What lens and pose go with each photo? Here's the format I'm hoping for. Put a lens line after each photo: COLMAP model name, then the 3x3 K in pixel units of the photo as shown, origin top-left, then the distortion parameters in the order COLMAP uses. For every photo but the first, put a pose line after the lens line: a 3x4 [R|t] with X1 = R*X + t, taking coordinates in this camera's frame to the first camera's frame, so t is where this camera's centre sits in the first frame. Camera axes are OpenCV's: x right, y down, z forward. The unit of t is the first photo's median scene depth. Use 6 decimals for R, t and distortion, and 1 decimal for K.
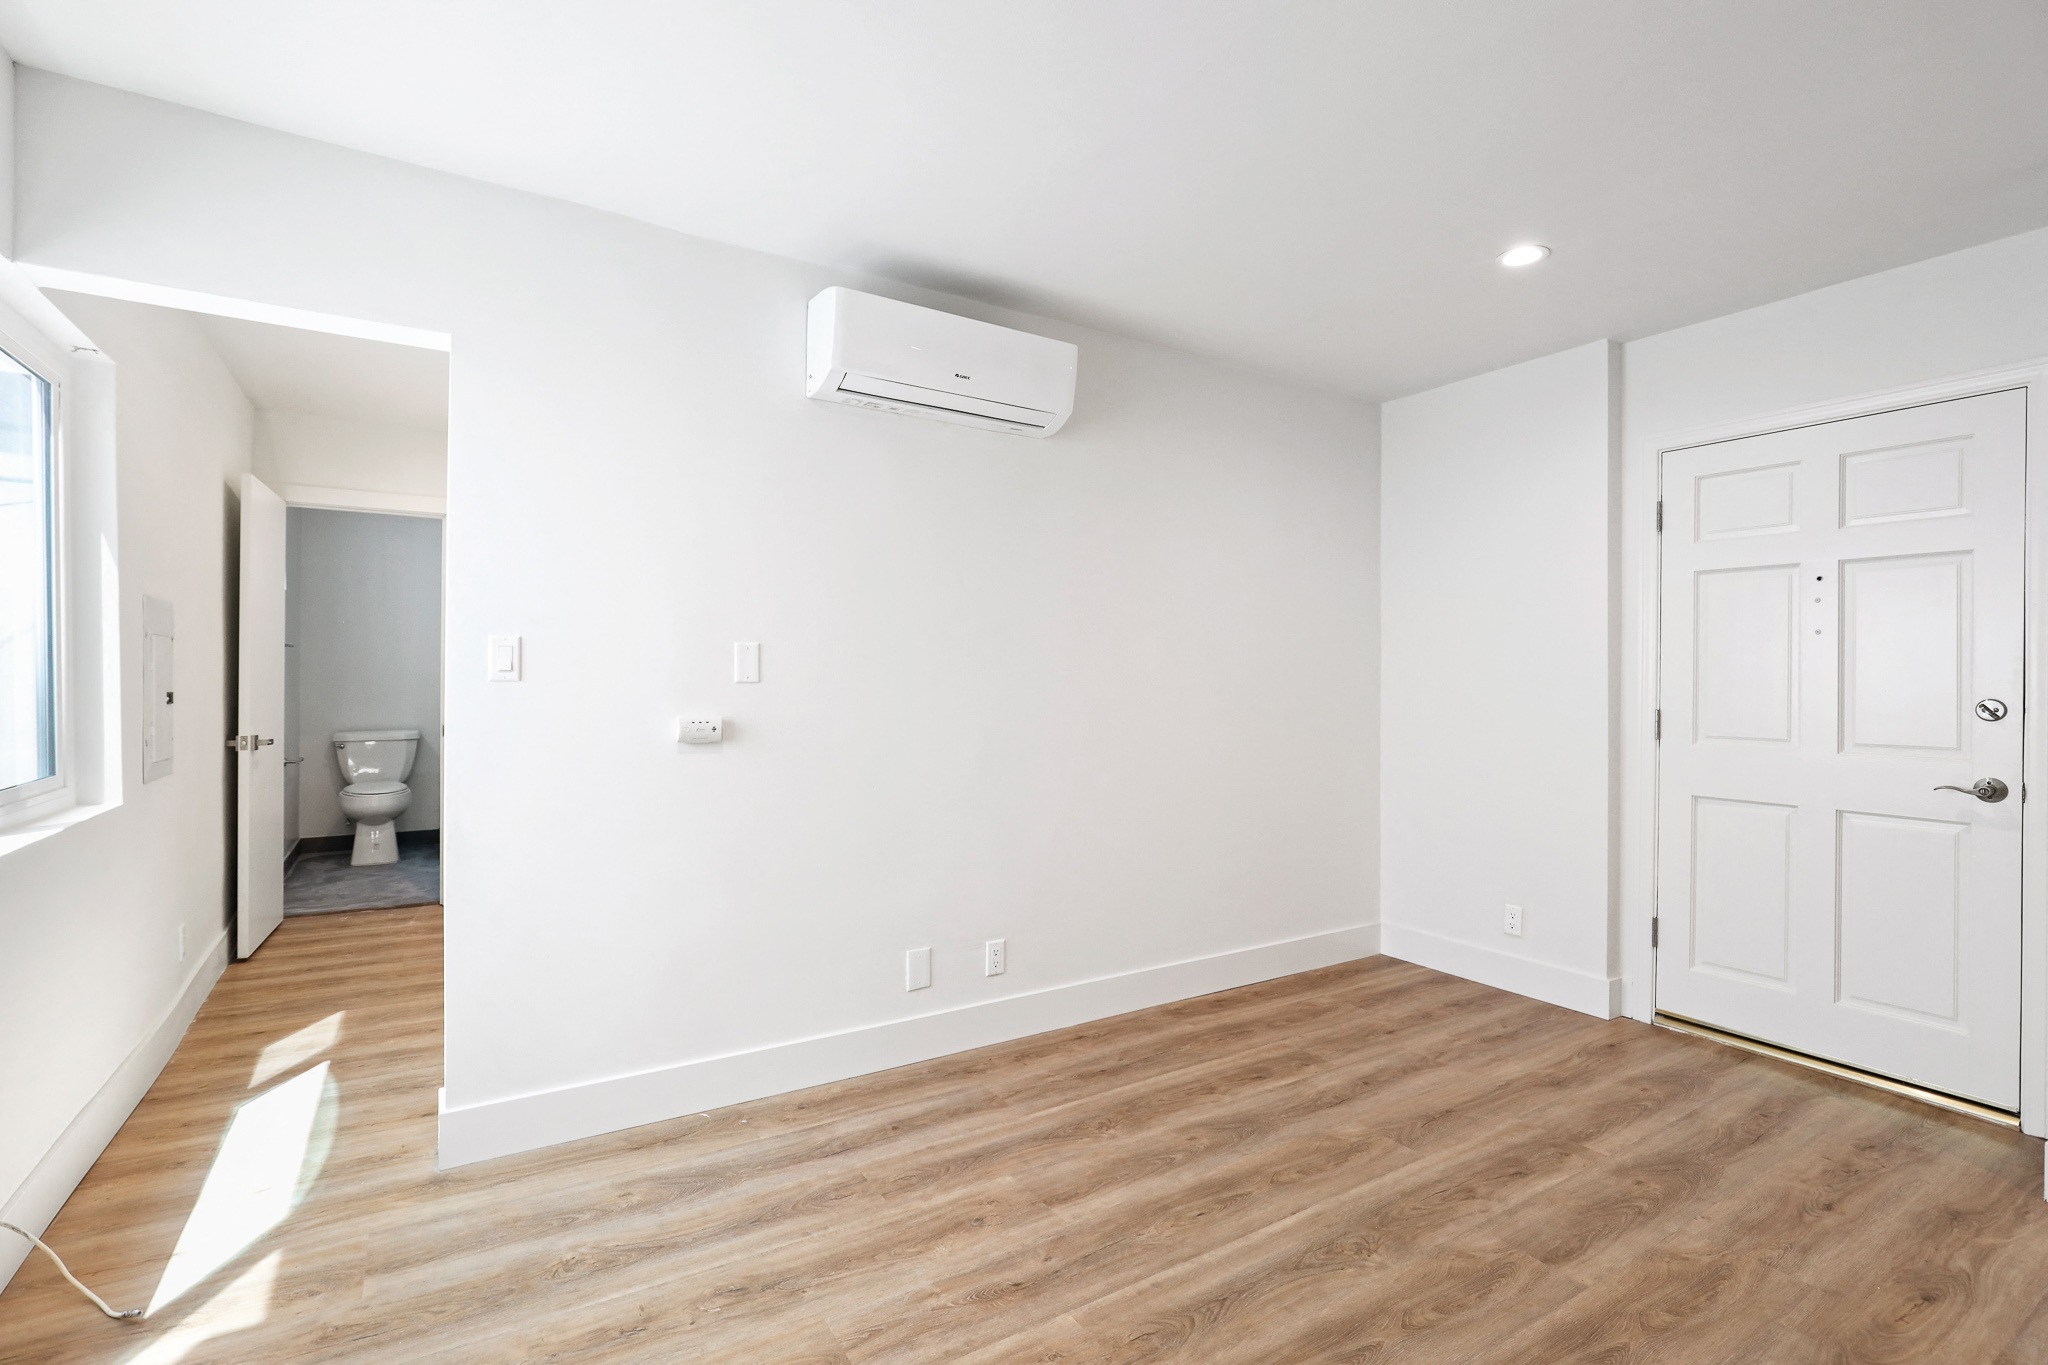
lens RADIAL K [[968.2, 0, 1041.3], [0, 968.2, 689.3], [0, 0, 1]] dist [-0.004101, 0.000146]
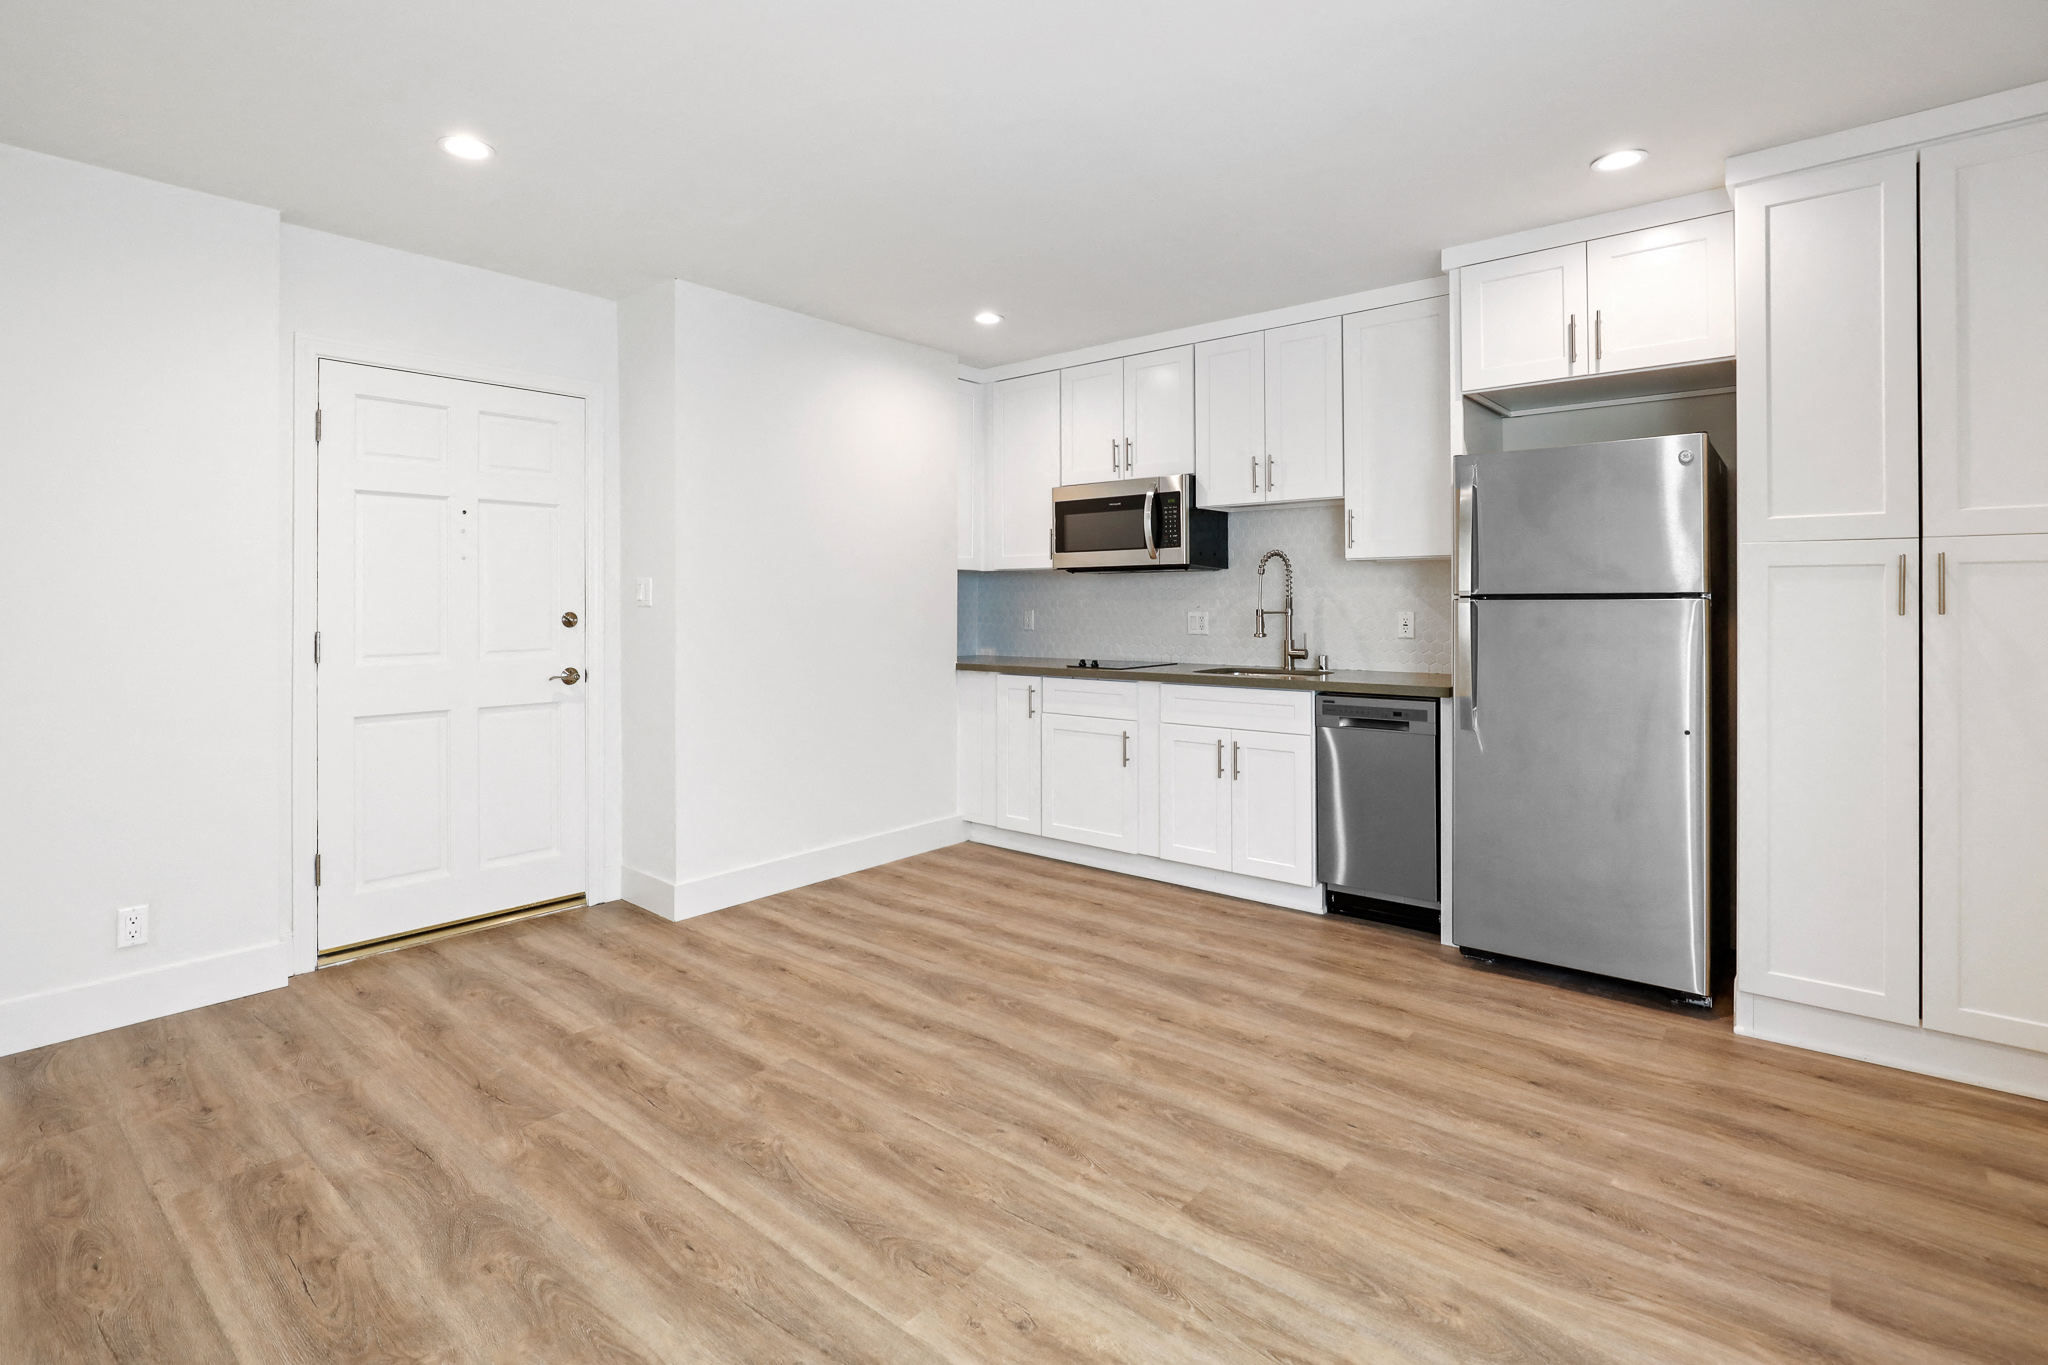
lens RADIAL K [[968.2, 0, 1019.6], [0, 968.2, 598.7], [0, 0, 1]] dist [-0.004101, 0.000146]
pose [[-0.285036, -0.002764, 0.958513, -0.637662], [0.014419, 0.999870, 0.007171, -0.010113], [-0.958408, 0.015865, -0.284959, 0.869431]]
